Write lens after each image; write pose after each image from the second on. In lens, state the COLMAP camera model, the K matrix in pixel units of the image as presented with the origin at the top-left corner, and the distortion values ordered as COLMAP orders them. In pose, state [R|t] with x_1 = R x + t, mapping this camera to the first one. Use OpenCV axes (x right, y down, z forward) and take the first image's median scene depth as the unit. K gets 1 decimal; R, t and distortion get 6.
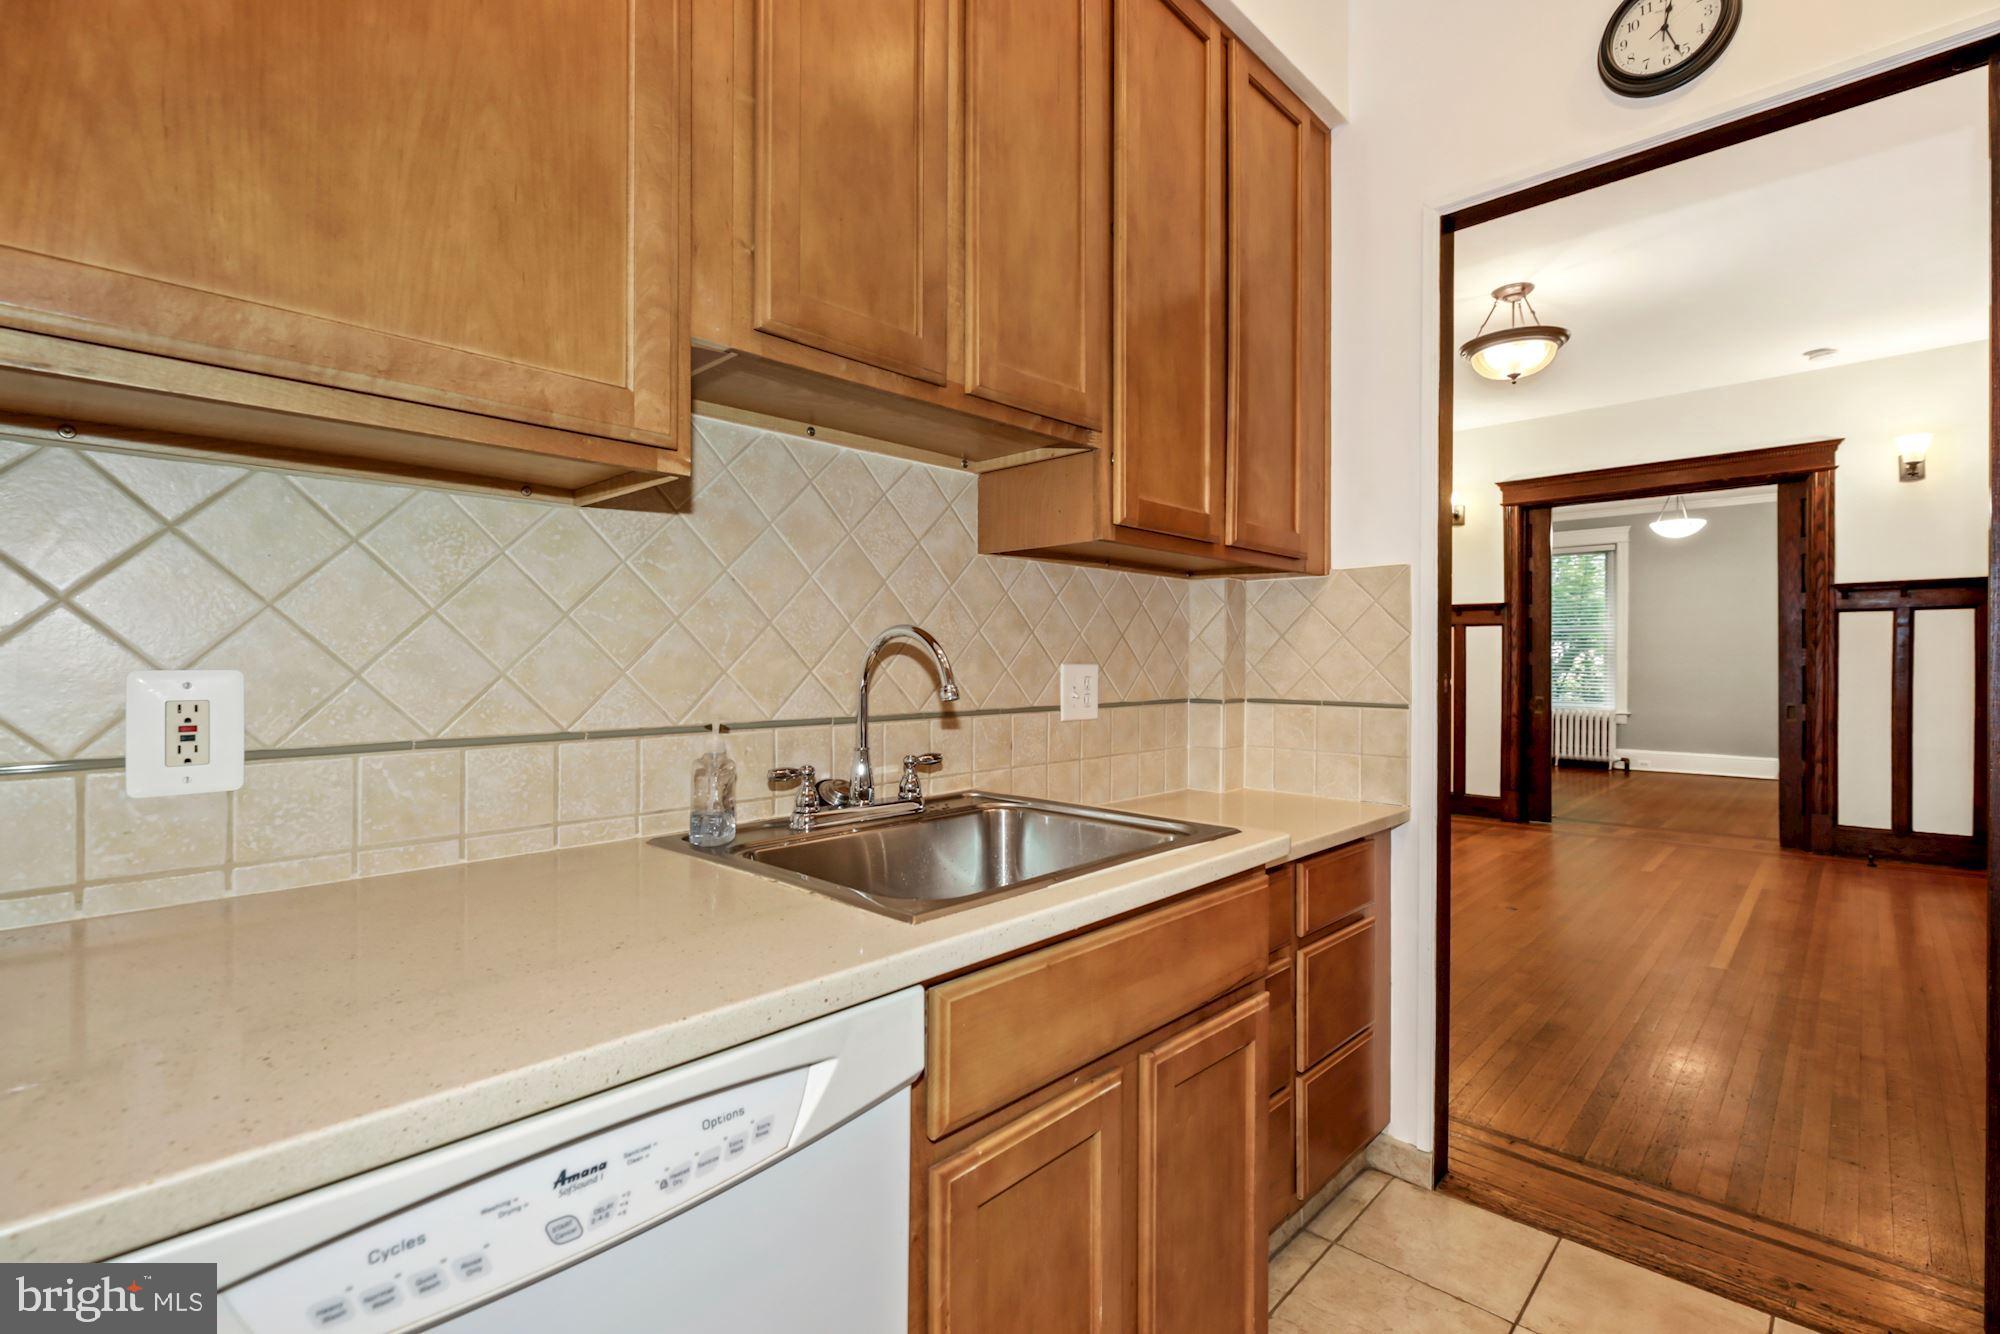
lens RADIAL K [[906.3, 0, 989.8], [0, 906.3, 664.4], [0, 0, 1]] dist [0.011320, -0.002546]
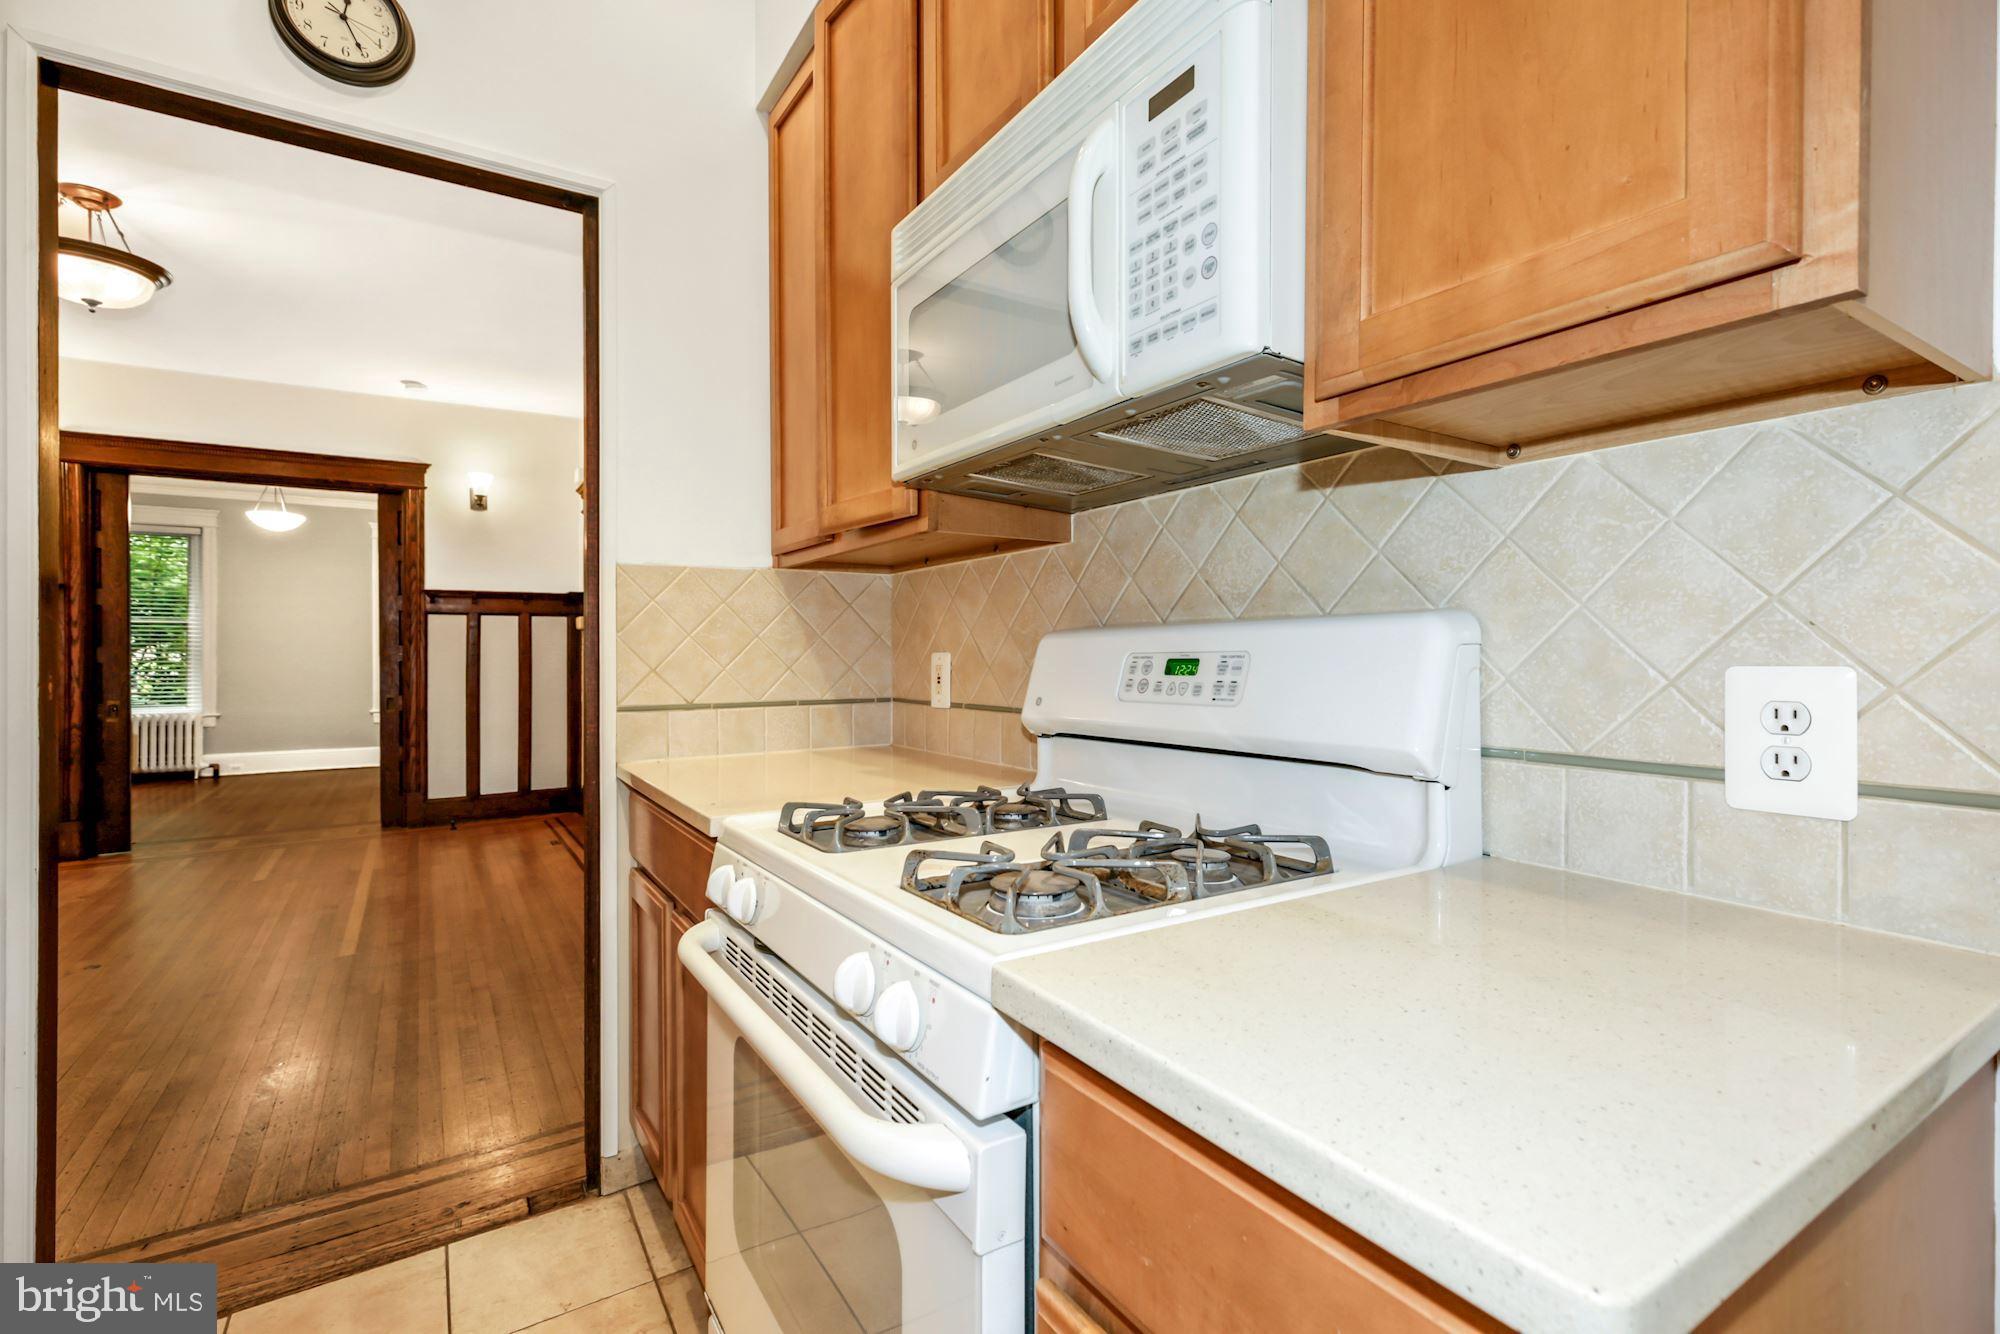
lens RADIAL K [[906.3, 0, 1011.5], [0, 906.3, 653.2], [0, 0, 1]] dist [0.011320, -0.002546]
pose [[0.229169, 0.001584, 0.973385, -0.018295], [0.007359, 0.999967, -0.003360, 0.001048], [-0.973359, 0.007933, 0.229150, 0.021597]]
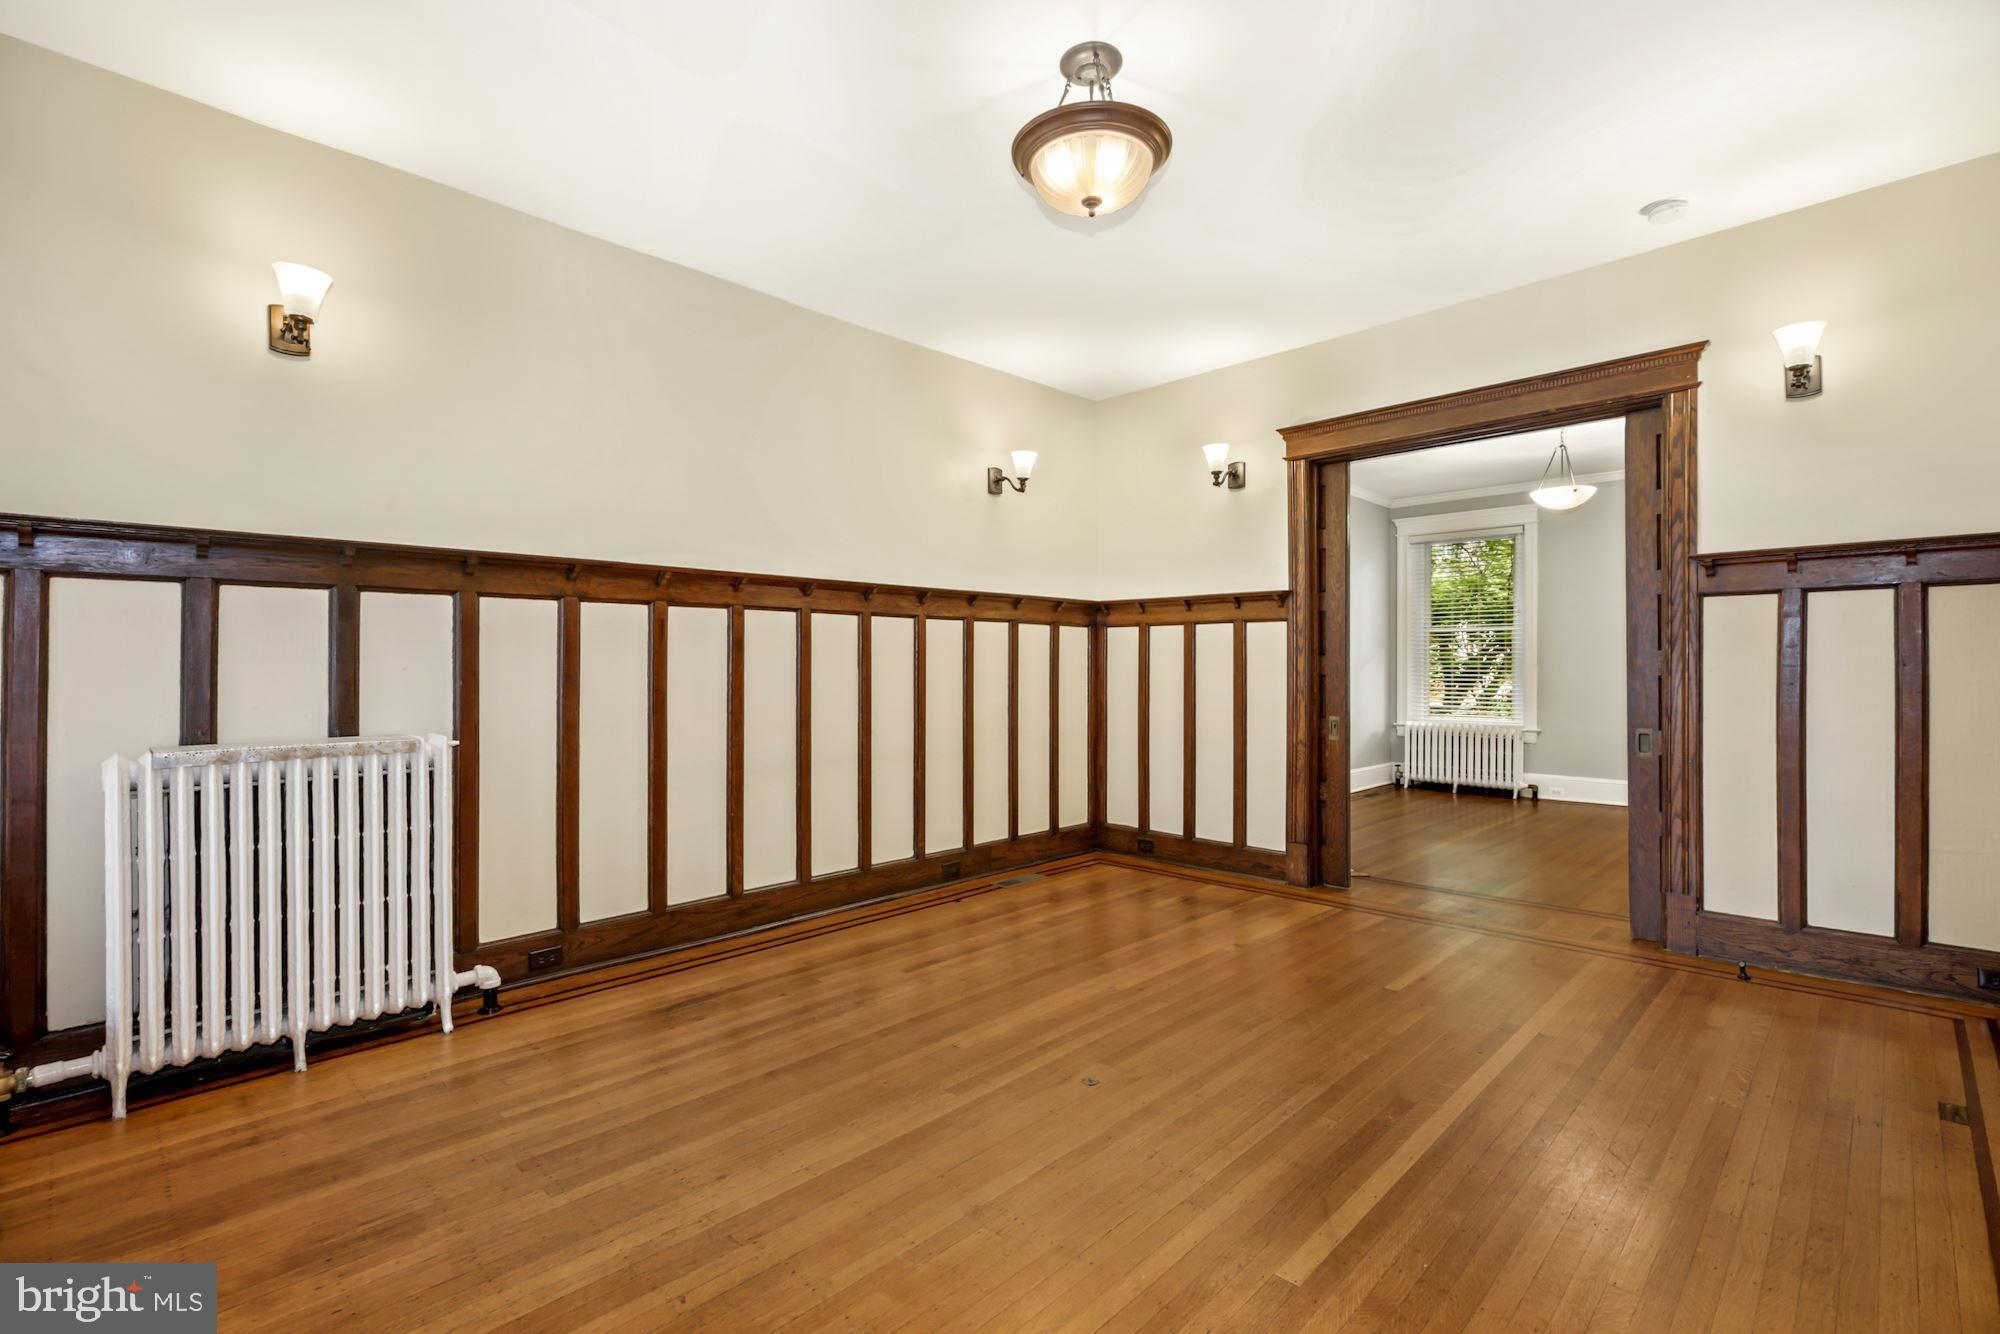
lens RADIAL K [[906.3, 0, 986.1], [0, 906.3, 665.7], [0, 0, 1]] dist [0.011320, -0.002546]
pose [[0.999760, -0.002932, -0.021692, 0.407484], [0.002834, 0.999986, -0.004518, -0.004439], [0.021705, 0.004456, 0.999755, 0.308325]]
